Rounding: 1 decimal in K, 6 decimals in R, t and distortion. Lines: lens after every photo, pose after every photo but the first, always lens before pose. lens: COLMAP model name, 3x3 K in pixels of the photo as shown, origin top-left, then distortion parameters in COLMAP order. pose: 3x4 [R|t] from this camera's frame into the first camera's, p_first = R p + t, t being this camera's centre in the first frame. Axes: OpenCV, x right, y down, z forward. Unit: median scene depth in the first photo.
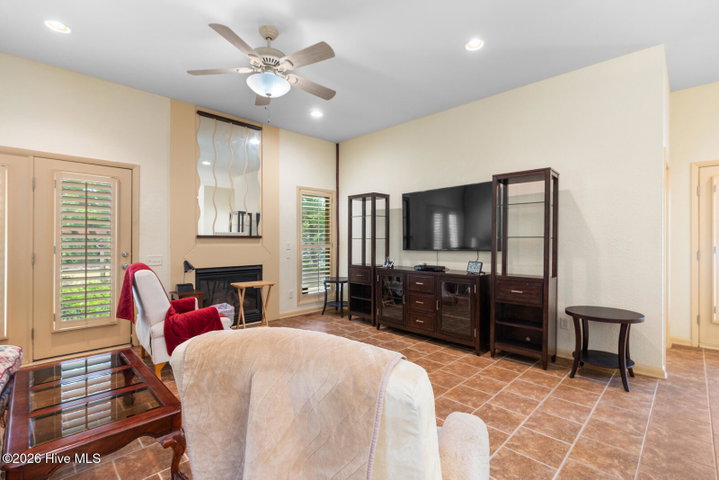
lens RADIAL K [[335.6, 0, 359.5], [0, 335.6, 240.0], [0, 0, 1]] dist [-0.002018, -0.000366]
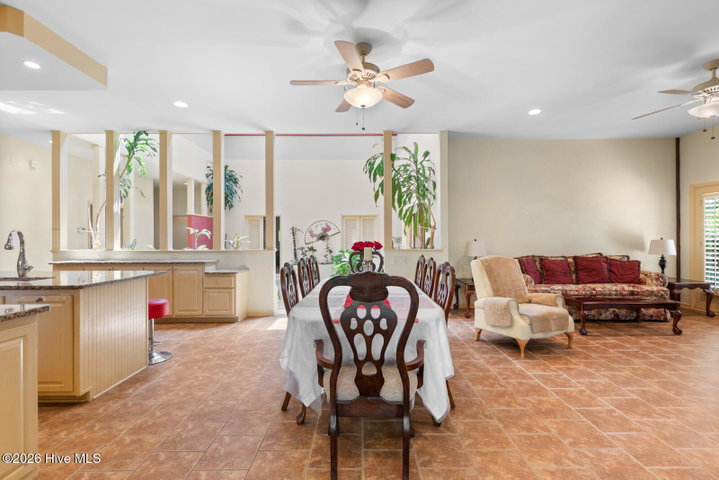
lens RADIAL K [[321.4, 0, 361.1], [0, 321.4, 241.1], [0, 0, 1]] dist [0.001552, 0.000189]
pose [[-0.714807, 0.010802, -0.699238, 1.002129], [0.008243, 0.999941, 0.007021, -0.003737], [0.699273, -0.000745, -0.714855, 0.654255]]
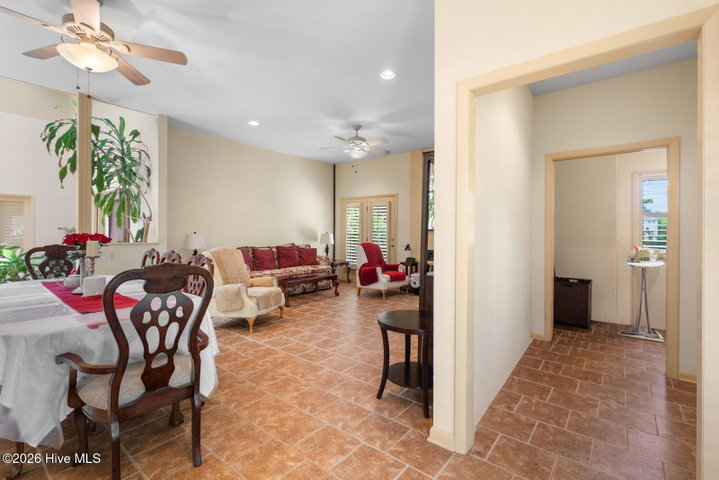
lens RADIAL K [[325.3, 0, 361.2], [0, 325.3, 236.1], [0, 0, 1]] dist [0.002476, 0.000556]
pose [[0.096422, 0.015987, -0.995212, 1.142345], [-0.006038, 0.999862, 0.015477, -0.005272], [0.995322, 0.004516, 0.096505, 0.587505]]
